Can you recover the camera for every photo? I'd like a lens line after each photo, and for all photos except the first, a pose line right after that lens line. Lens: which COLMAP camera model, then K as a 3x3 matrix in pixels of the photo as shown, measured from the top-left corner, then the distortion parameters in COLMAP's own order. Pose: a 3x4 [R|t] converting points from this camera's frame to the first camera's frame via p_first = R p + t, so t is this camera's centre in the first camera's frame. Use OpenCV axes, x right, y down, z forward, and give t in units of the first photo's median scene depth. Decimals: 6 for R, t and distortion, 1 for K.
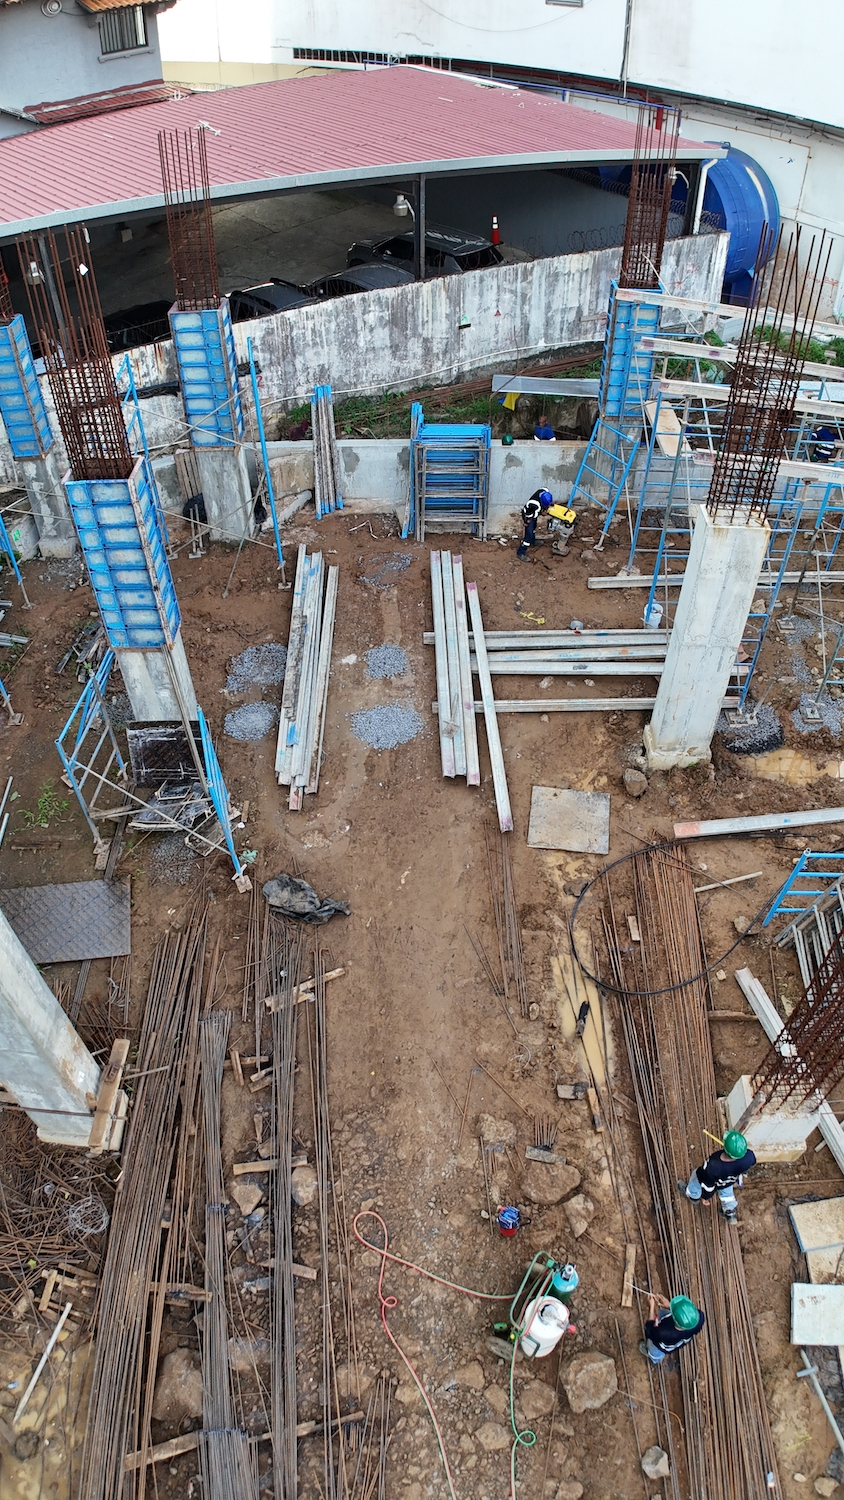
lens RADIAL K [[963.2, 0, 422.0], [0, 963.2, 750.0], [0, 0, 1]] dist [-0.138263, -0.071165]
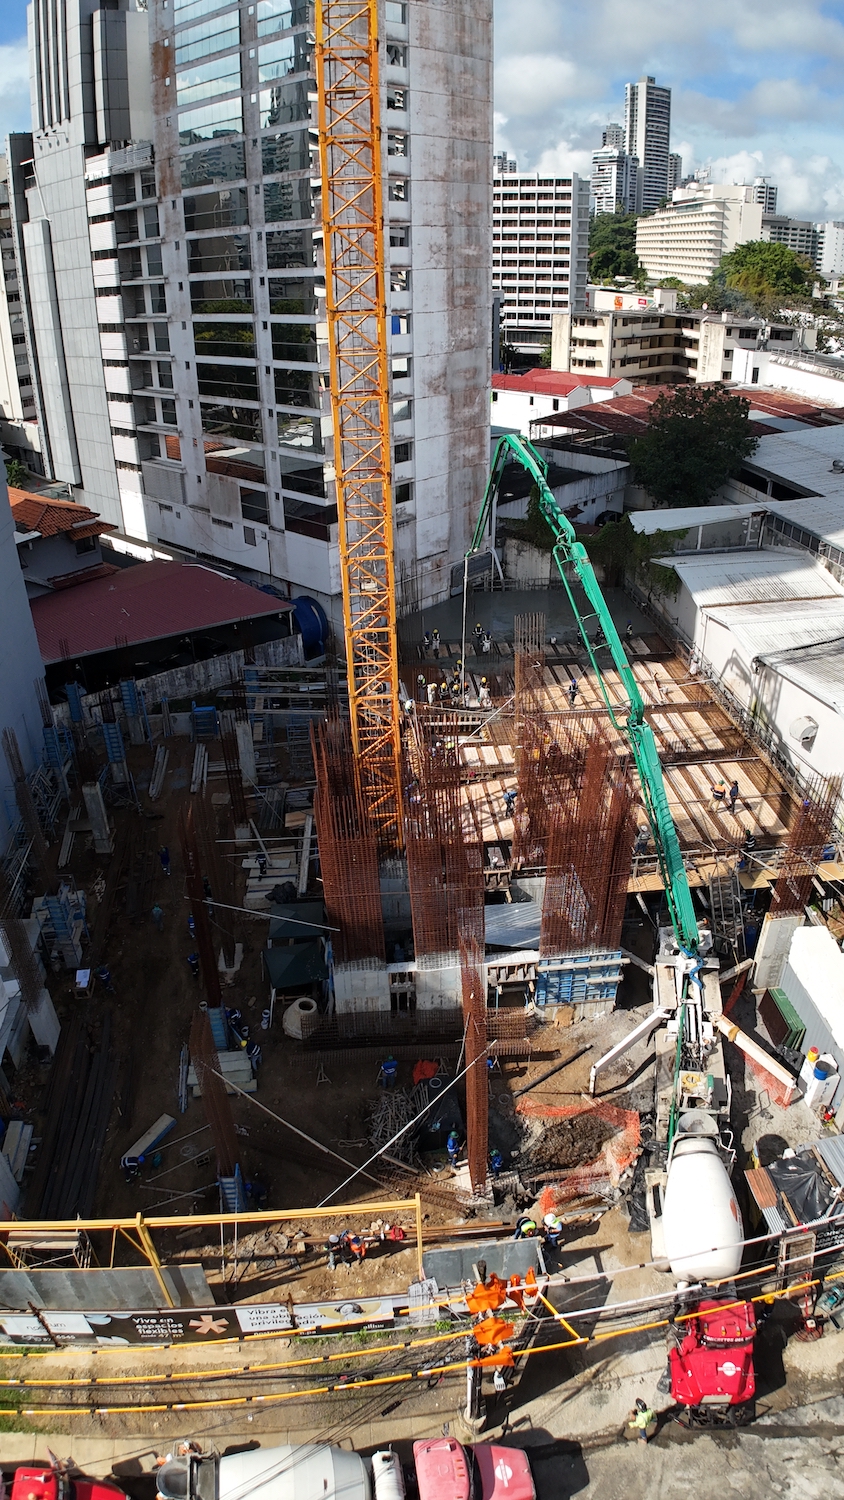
lens RADIAL K [[940.8, 0, 422.0], [0, 940.8, 750.0], [0, 0, 1]] dist [-0.192071, 0.025126]
pose [[0.993388, -0.066546, 0.093553, 0.592521], [0.089119, 0.960686, -0.262947, 0.903341], [-0.072377, 0.269546, 0.960264, -2.665178]]
